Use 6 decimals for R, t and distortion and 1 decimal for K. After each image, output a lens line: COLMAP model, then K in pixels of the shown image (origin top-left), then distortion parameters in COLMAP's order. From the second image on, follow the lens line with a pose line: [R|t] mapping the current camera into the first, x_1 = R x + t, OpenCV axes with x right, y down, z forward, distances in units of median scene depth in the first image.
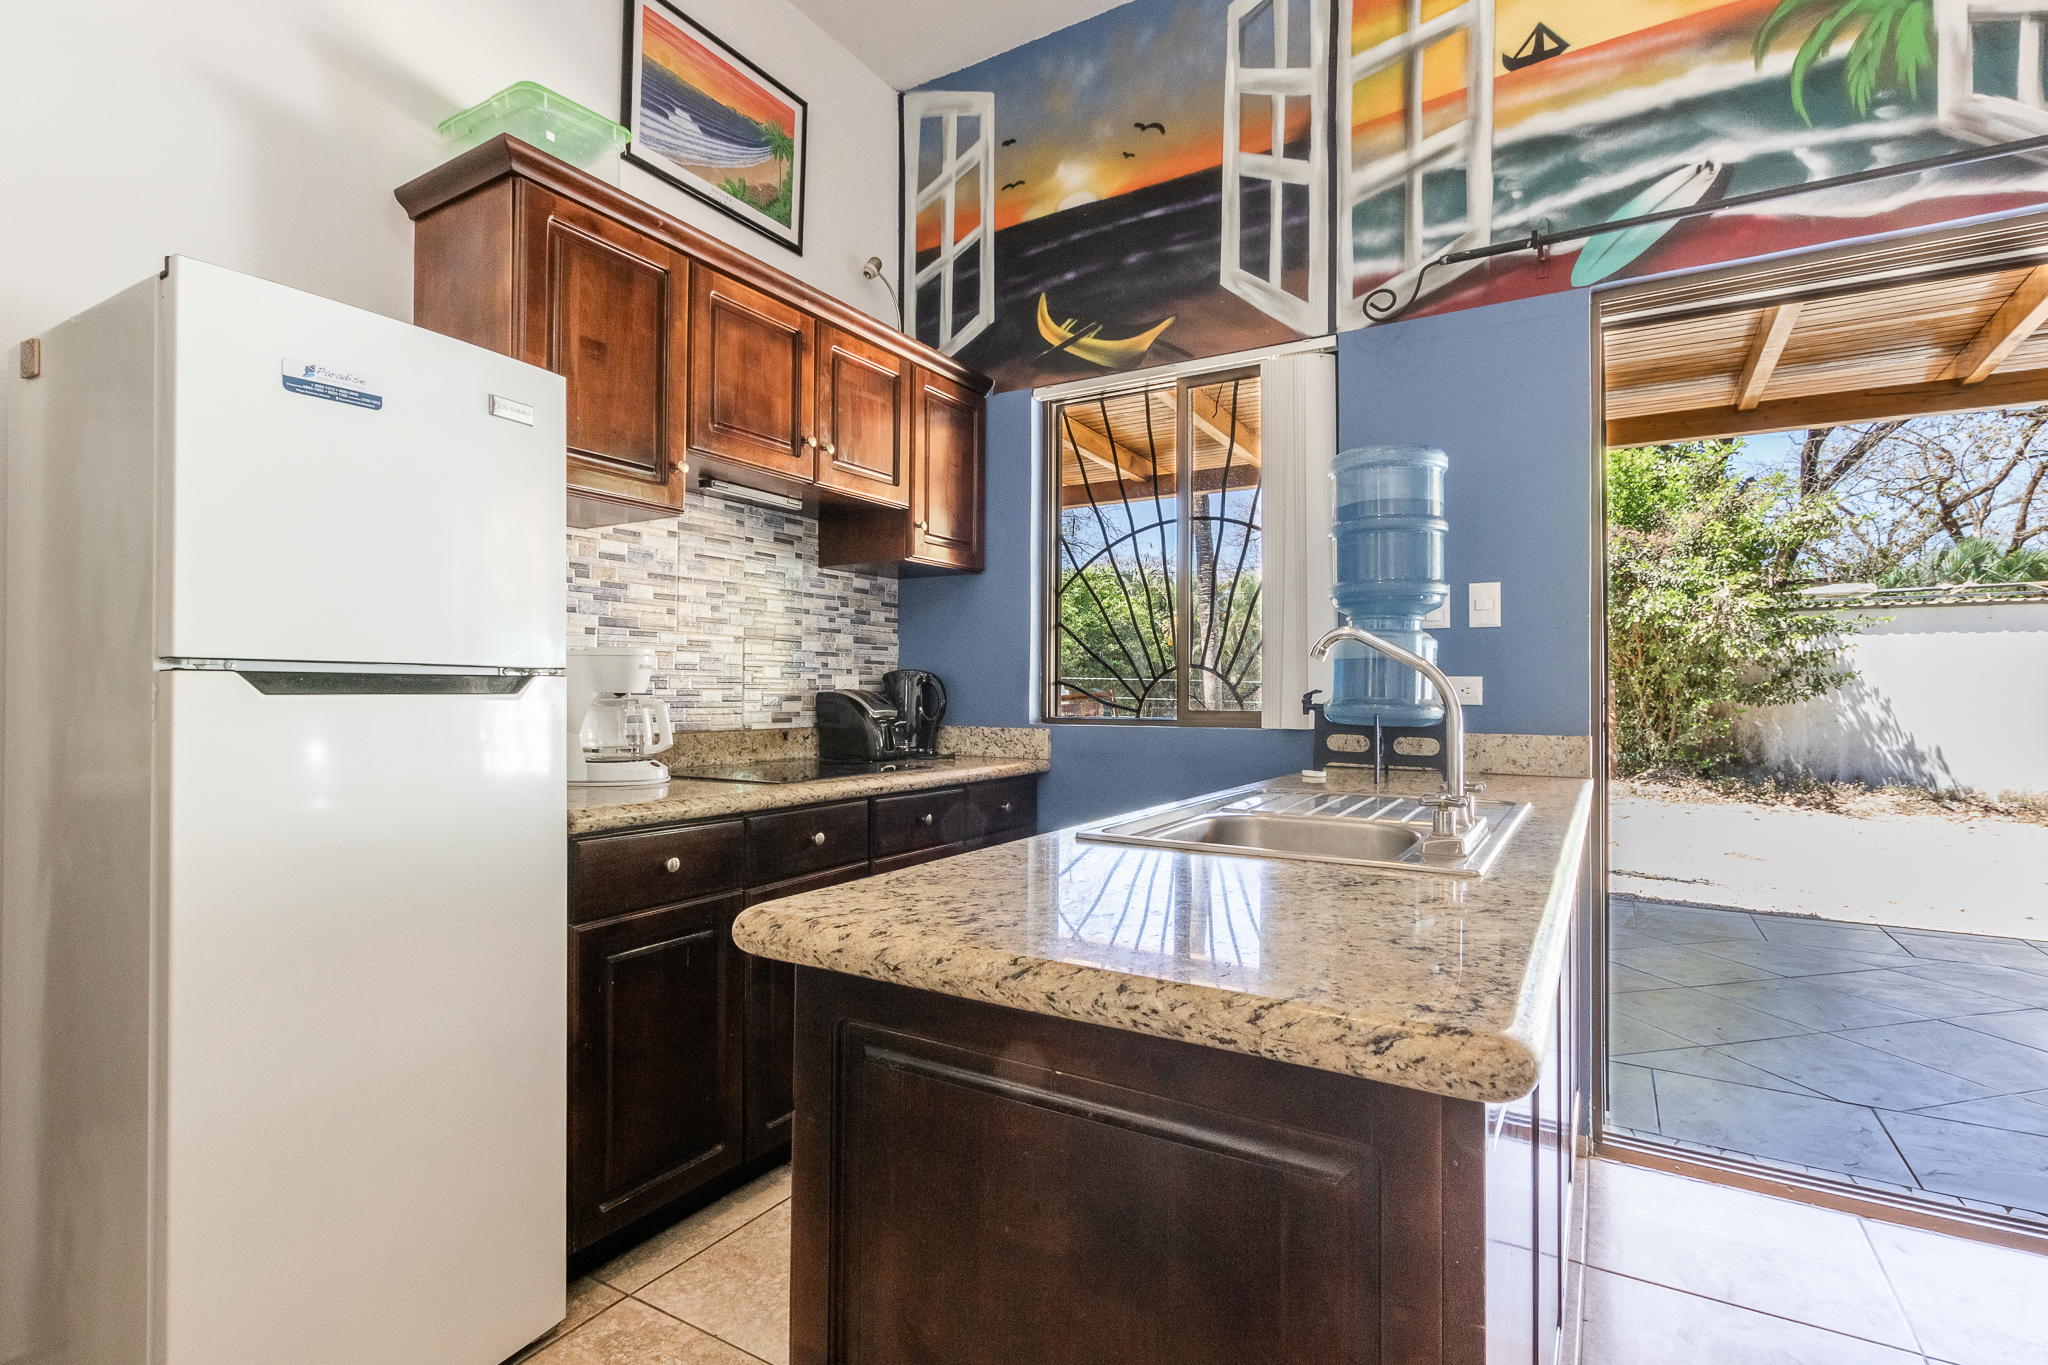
lens RADIAL K [[957.8, 0, 1042.4], [0, 957.8, 687.3], [0, 0, 1]] dist [-0.000821, -0.000967]
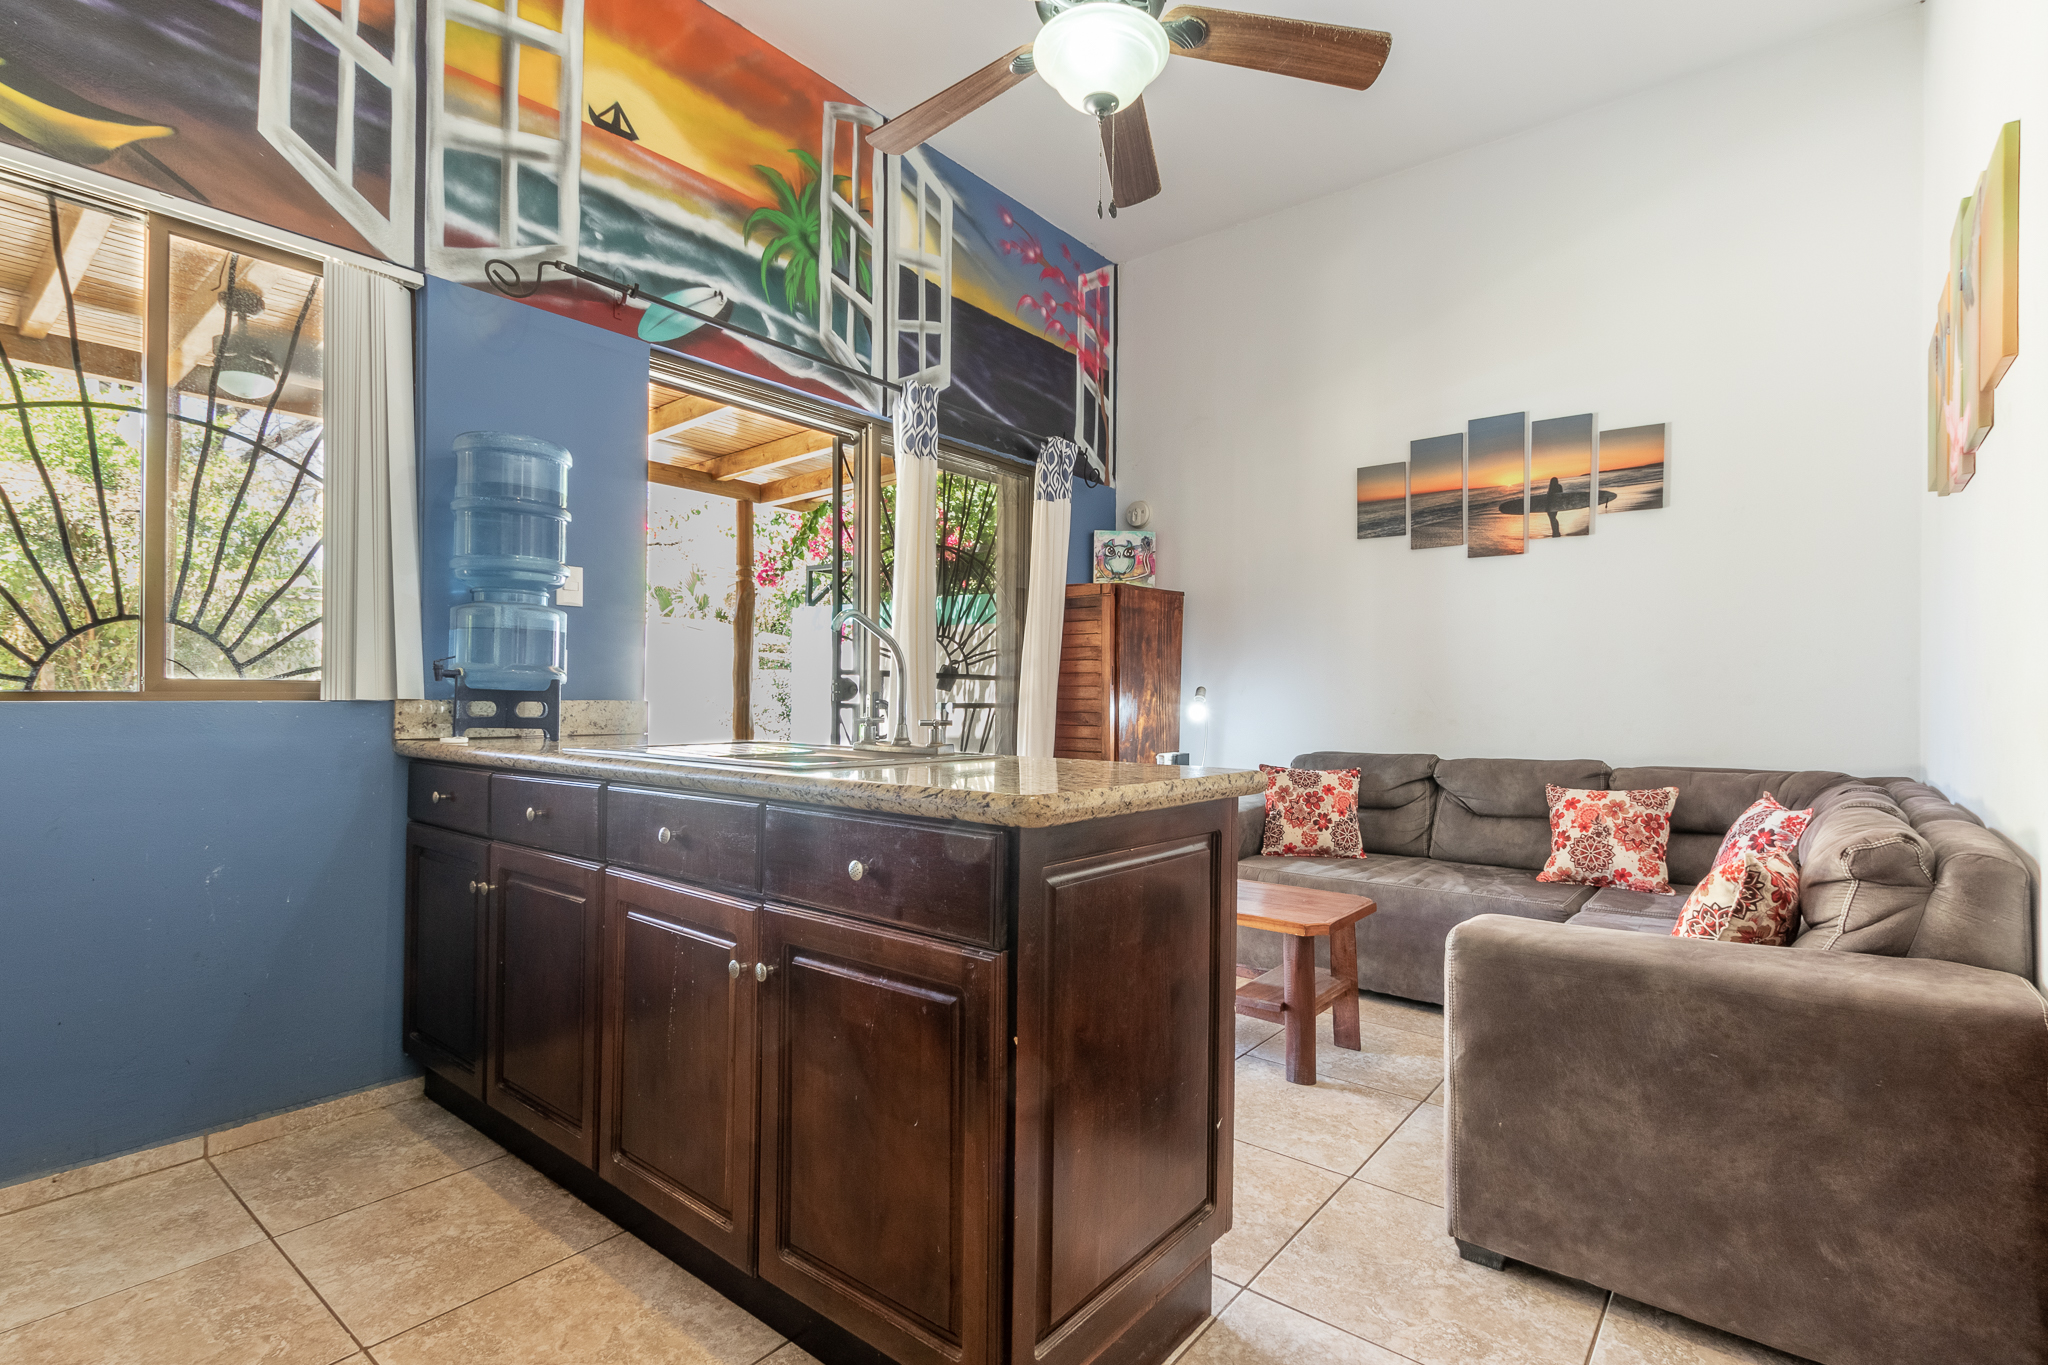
lens RADIAL K [[957.8, 0, 1042.4], [0, 957.8, 687.3], [0, 0, 1]] dist [-0.000821, -0.000967]
pose [[0.132094, 0.003833, 0.991230, -0.579464], [-0.015130, 0.999884, -0.001850, 0.026878], [-0.991122, -0.014753, 0.132136, 0.302856]]
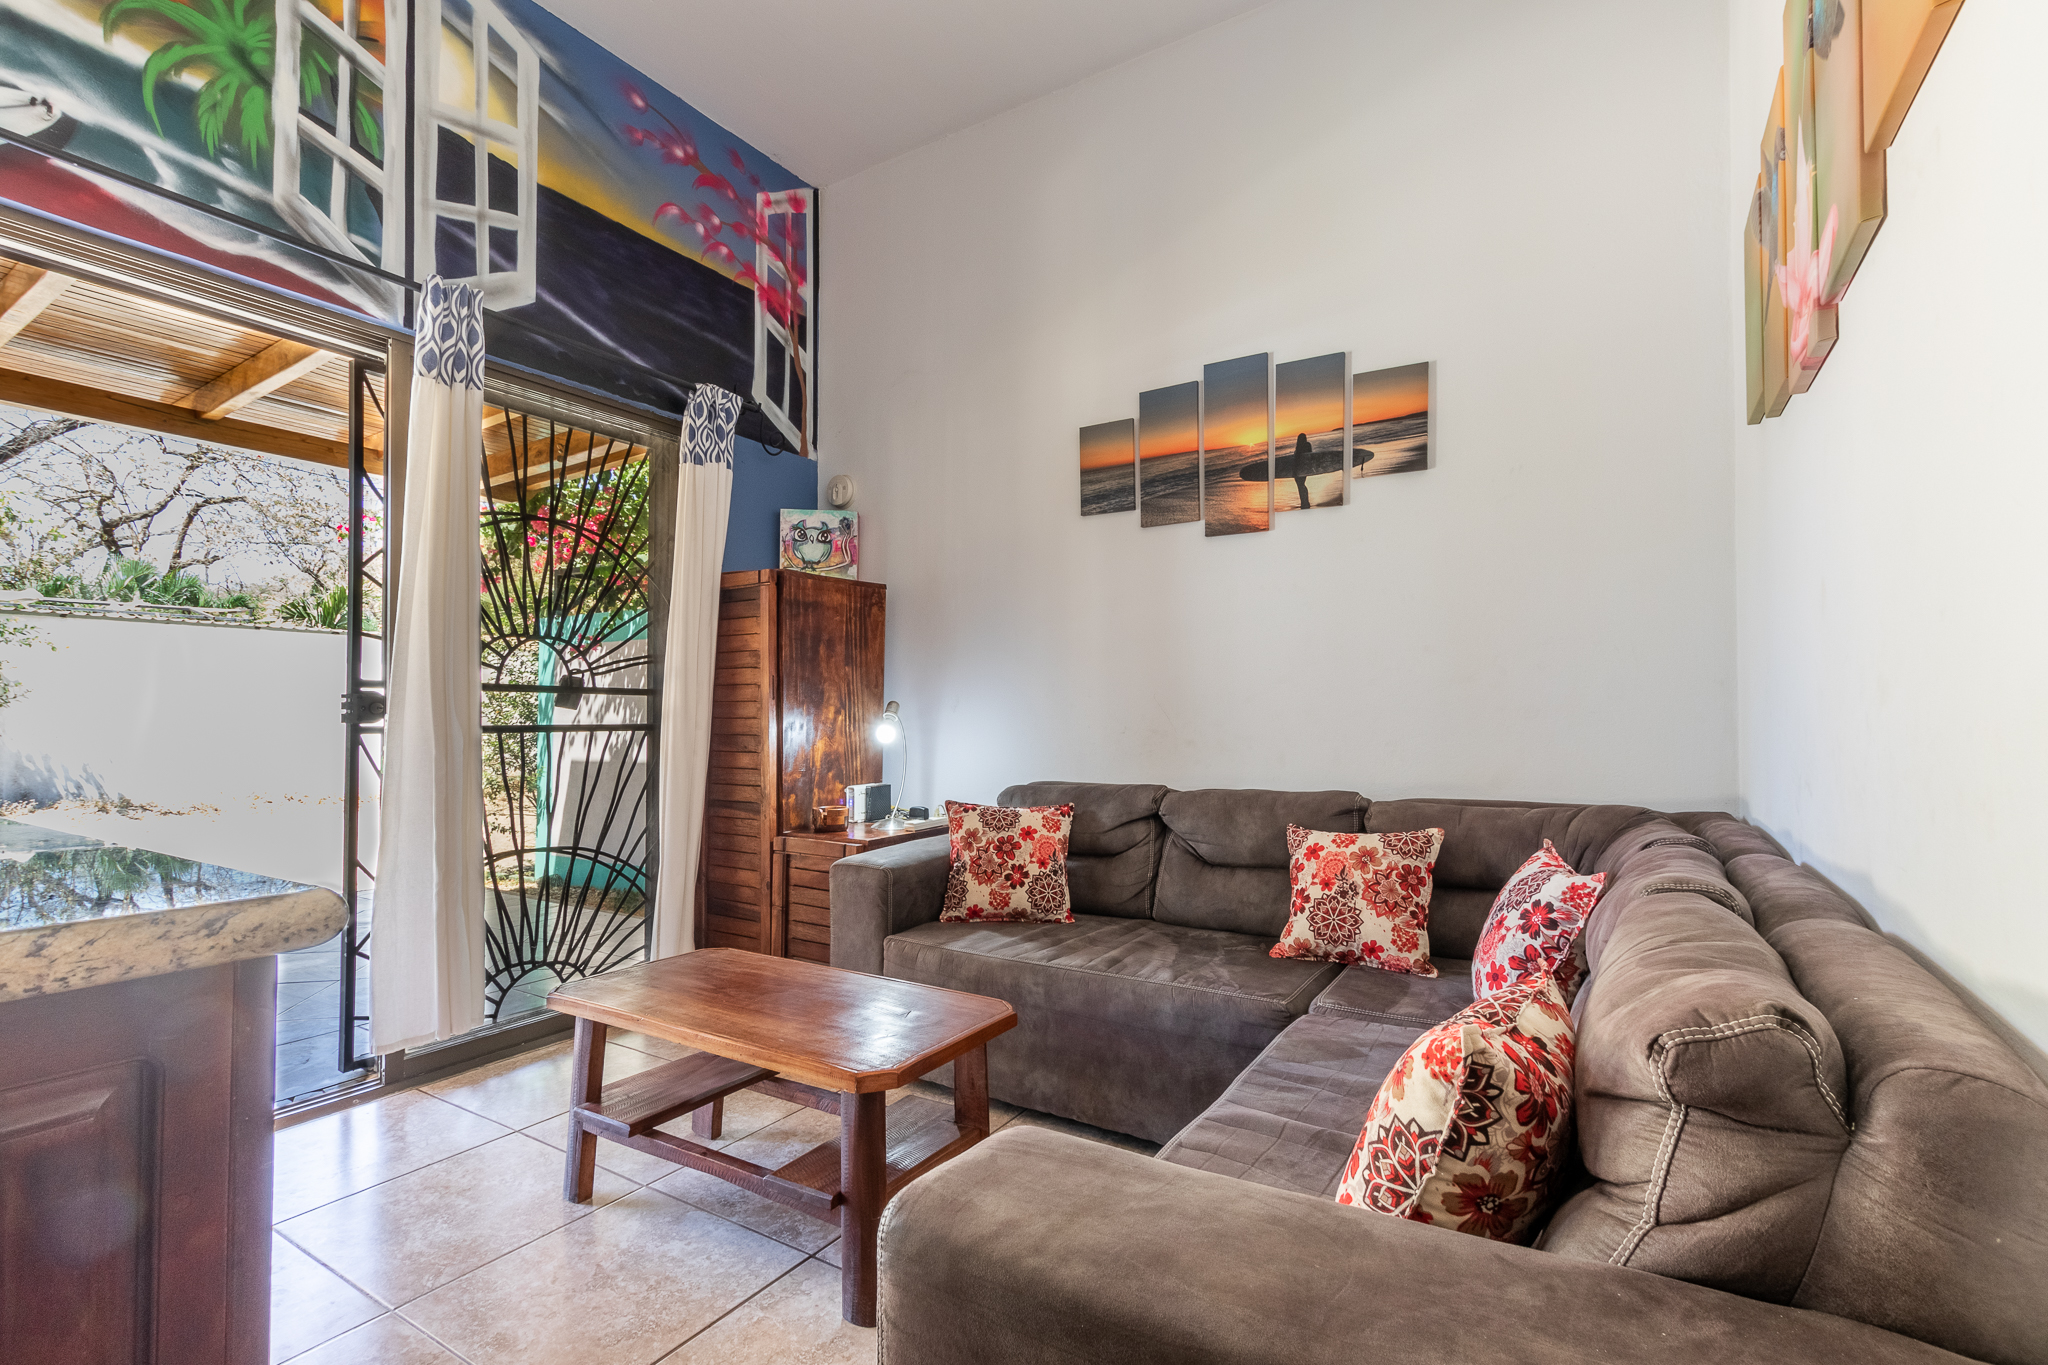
lens RADIAL K [[922.8, 0, 1022.3], [0, 922.8, 693.1], [0, 0, 1]] dist [-0.001507, -0.000579]
pose [[0.027761, 0.018180, 0.999449, -0.139827], [-0.007530, 0.999810, -0.017978, 0.028912], [-0.999586, -0.007027, 0.027893, 0.025878]]
